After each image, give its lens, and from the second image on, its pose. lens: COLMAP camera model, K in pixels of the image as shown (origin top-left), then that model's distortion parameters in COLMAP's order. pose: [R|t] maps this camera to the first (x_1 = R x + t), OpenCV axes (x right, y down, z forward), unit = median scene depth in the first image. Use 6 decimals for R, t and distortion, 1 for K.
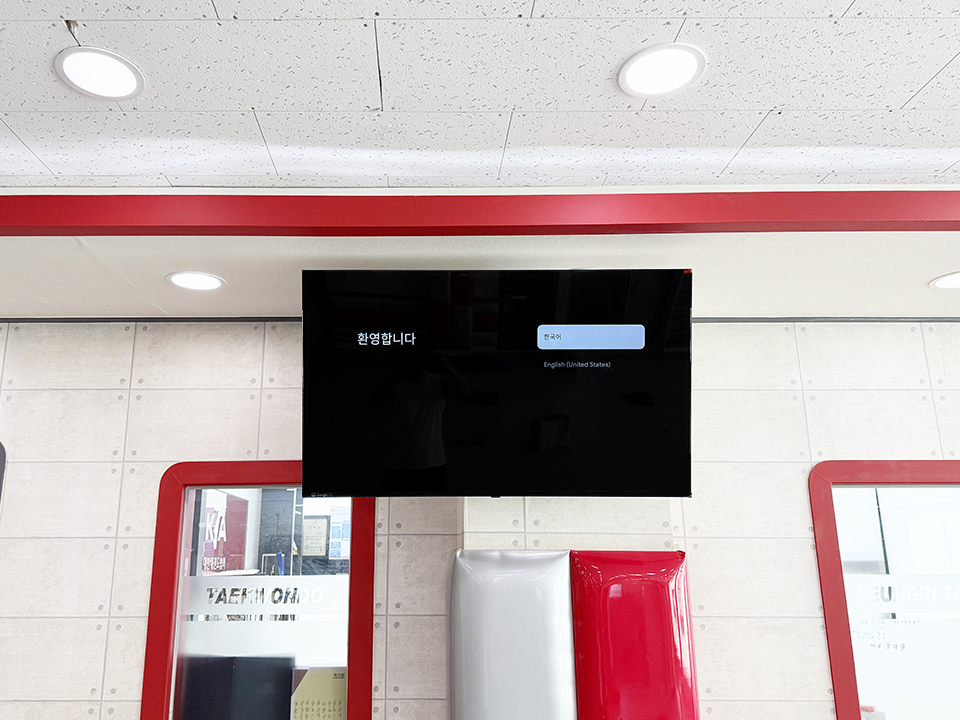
lens RADIAL K [[771.3, 0, 419.5], [0, 771.3, 372.1], [0, 0, 1]] dist [-0.006084, 0.002156]
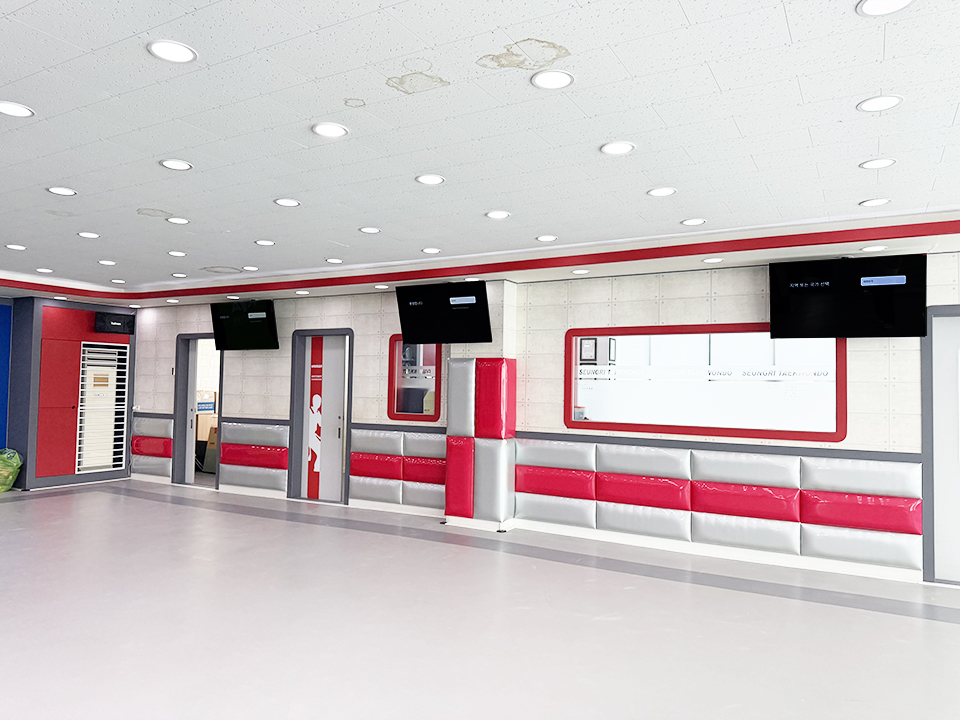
lens RADIAL K [[681.4, 0, 480.0], [0, 681.4, 360.0], [0, 0, 1]] dist [0.070037, -0.093142]
pose [[0.868947, -0.003302, -0.494894, 1.617388], [0.101838, 0.979771, 0.172274, -0.271449], [0.484314, -0.200096, 0.851705, -1.527511]]
